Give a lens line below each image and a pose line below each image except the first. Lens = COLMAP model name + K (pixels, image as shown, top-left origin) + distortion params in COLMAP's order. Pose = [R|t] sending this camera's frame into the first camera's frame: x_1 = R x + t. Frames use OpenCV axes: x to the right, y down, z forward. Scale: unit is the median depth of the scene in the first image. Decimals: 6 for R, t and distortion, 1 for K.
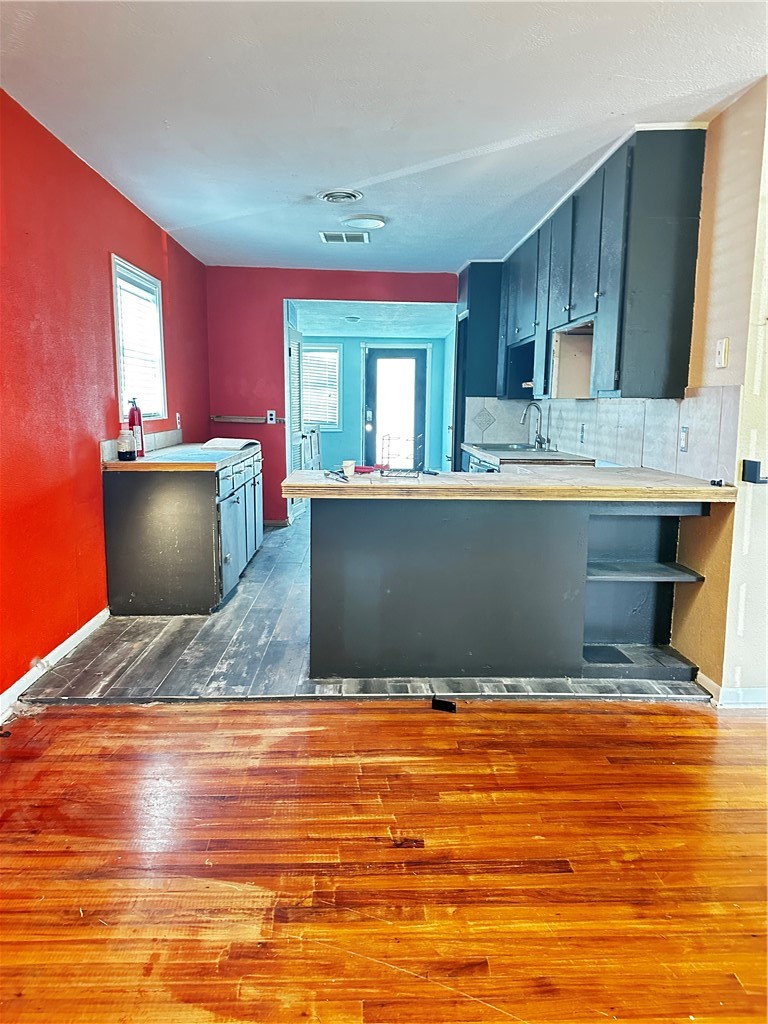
lens RADIAL K [[714.8, 0, 384.0], [0, 714.8, 512.0], [0, 0, 1]] dist [0.003294, -0.004531]
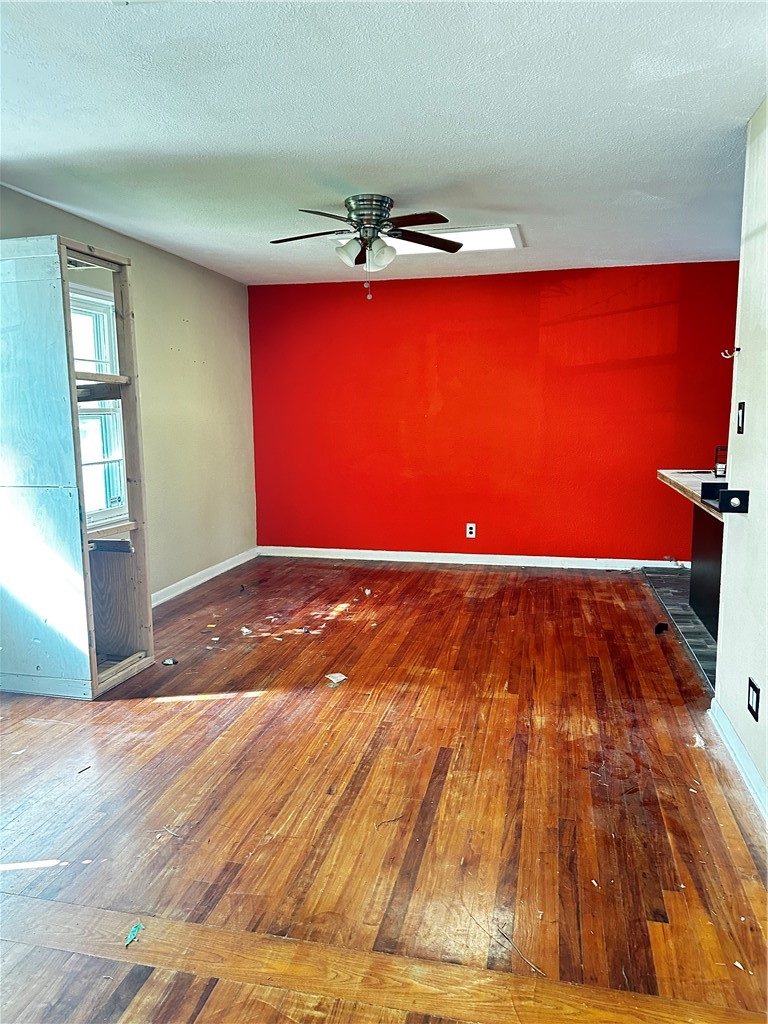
lens RADIAL K [[714.8, 0, 384.0], [0, 714.8, 512.0], [0, 0, 1]] dist [0.003294, -0.004531]
pose [[-0.258242, 0.123550, -0.958147, 1.808031], [-0.142588, 0.976052, 0.164290, -0.145129], [0.955500, 0.179047, -0.234441, 0.838065]]
